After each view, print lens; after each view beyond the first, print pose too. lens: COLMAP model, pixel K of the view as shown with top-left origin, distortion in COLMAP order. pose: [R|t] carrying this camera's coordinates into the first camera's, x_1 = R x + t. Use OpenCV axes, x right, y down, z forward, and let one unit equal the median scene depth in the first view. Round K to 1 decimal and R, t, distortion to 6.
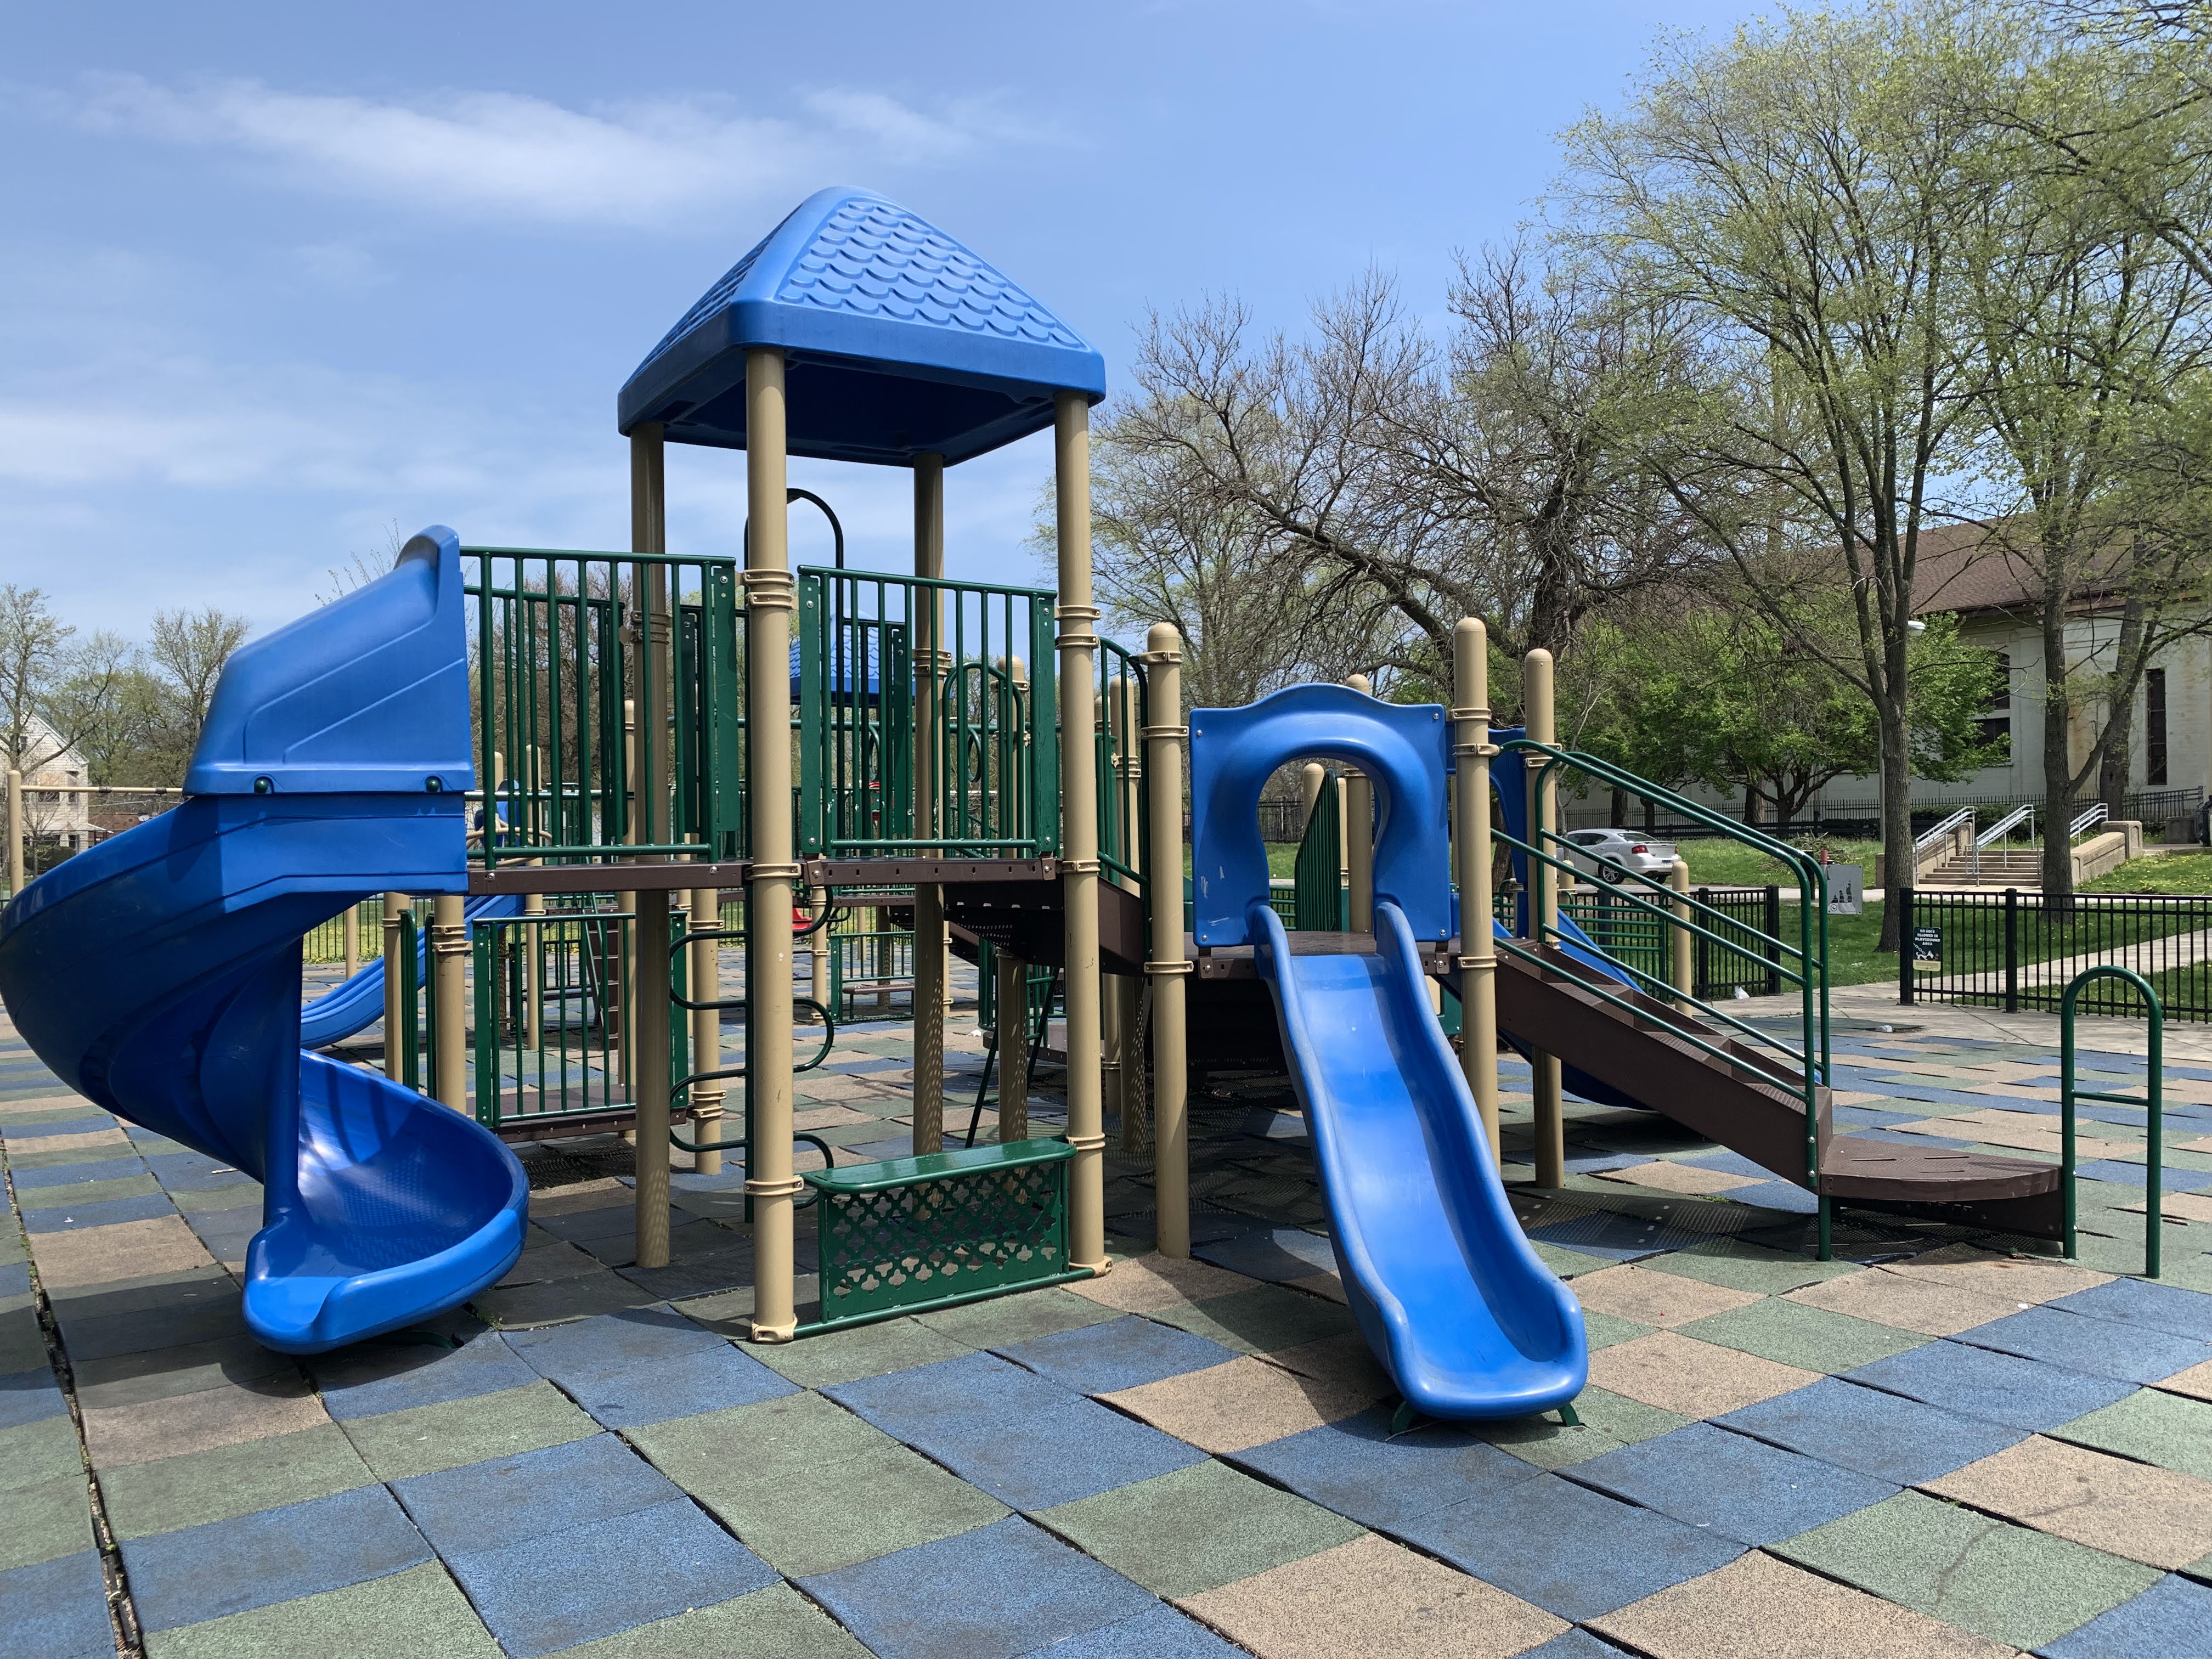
lens RADIAL K [[1652.0, 0, 1116.2], [0, 1652.0, 836.7], [0, 0, 1]] dist [0.024631, -0.023846]
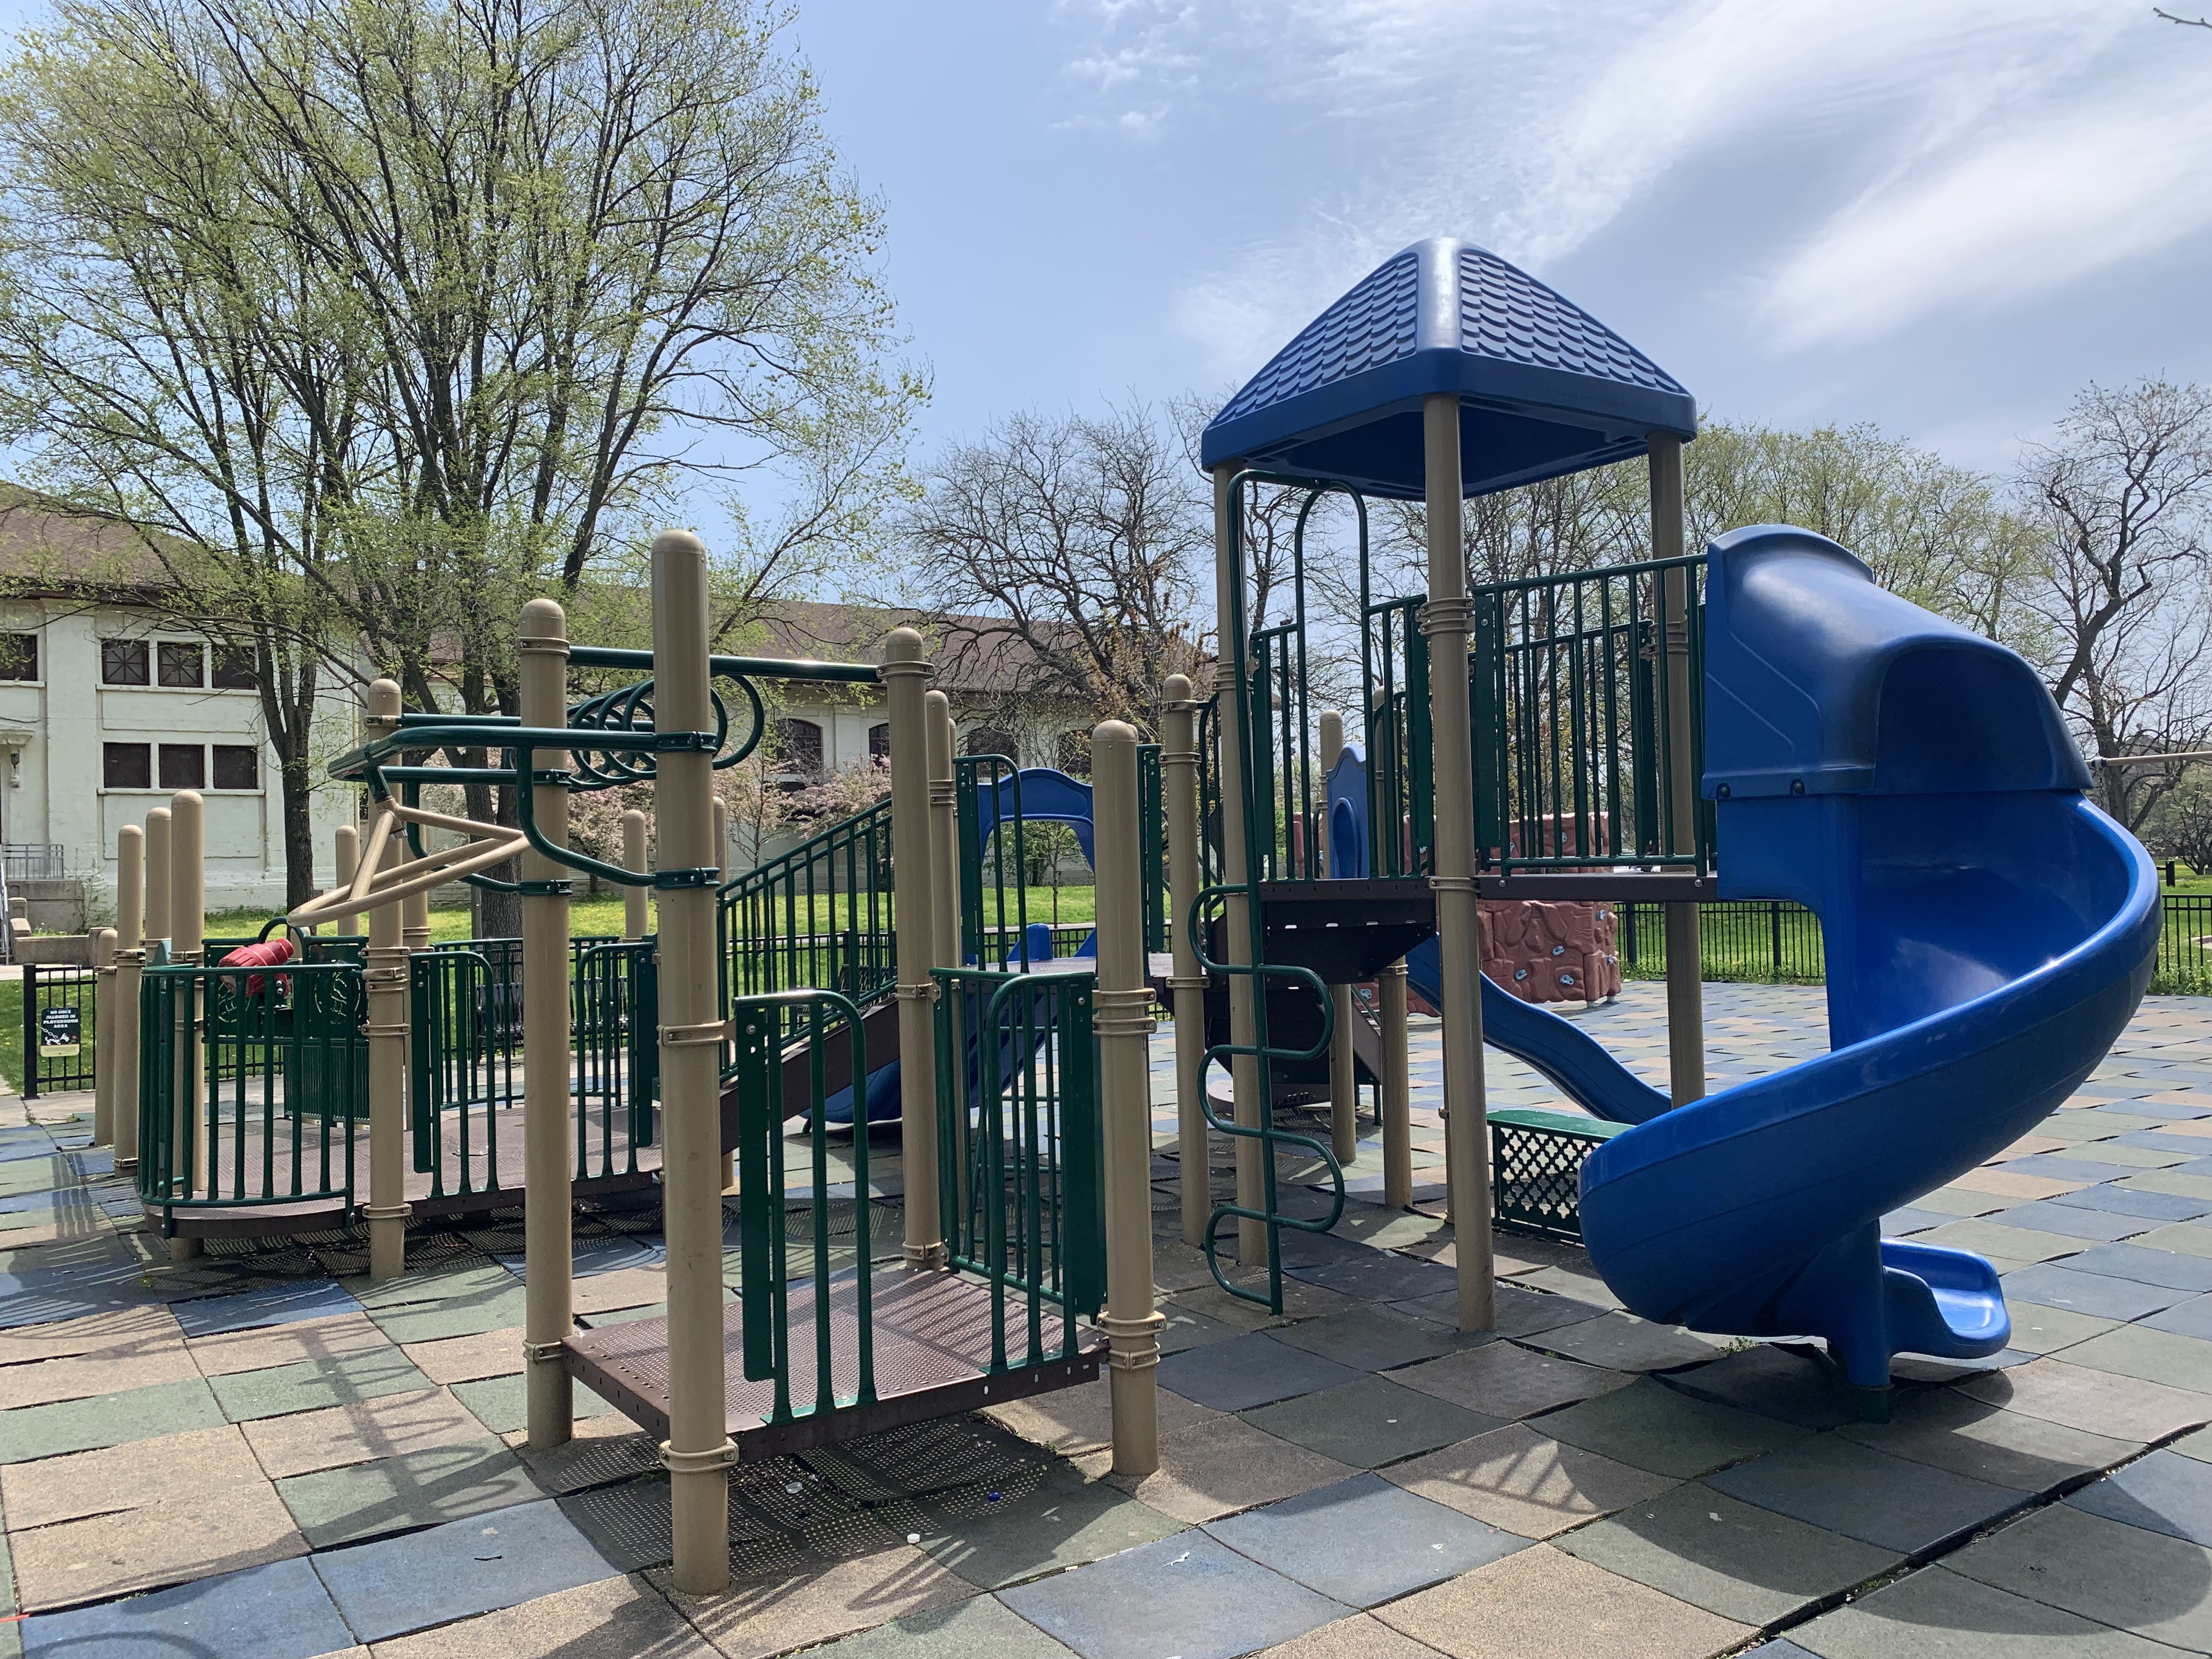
lens RADIAL K [[1706.7, 0, 1106.6], [0, 1706.7, 828.4], [0, 0, 1]] dist [-0.011178, -0.005576]
pose [[0.009776, 0.046599, 0.998866, -0.572006], [0.015919, 0.998780, -0.046751, 0.013055], [-0.999825, 0.016358, 0.009023, 0.563620]]
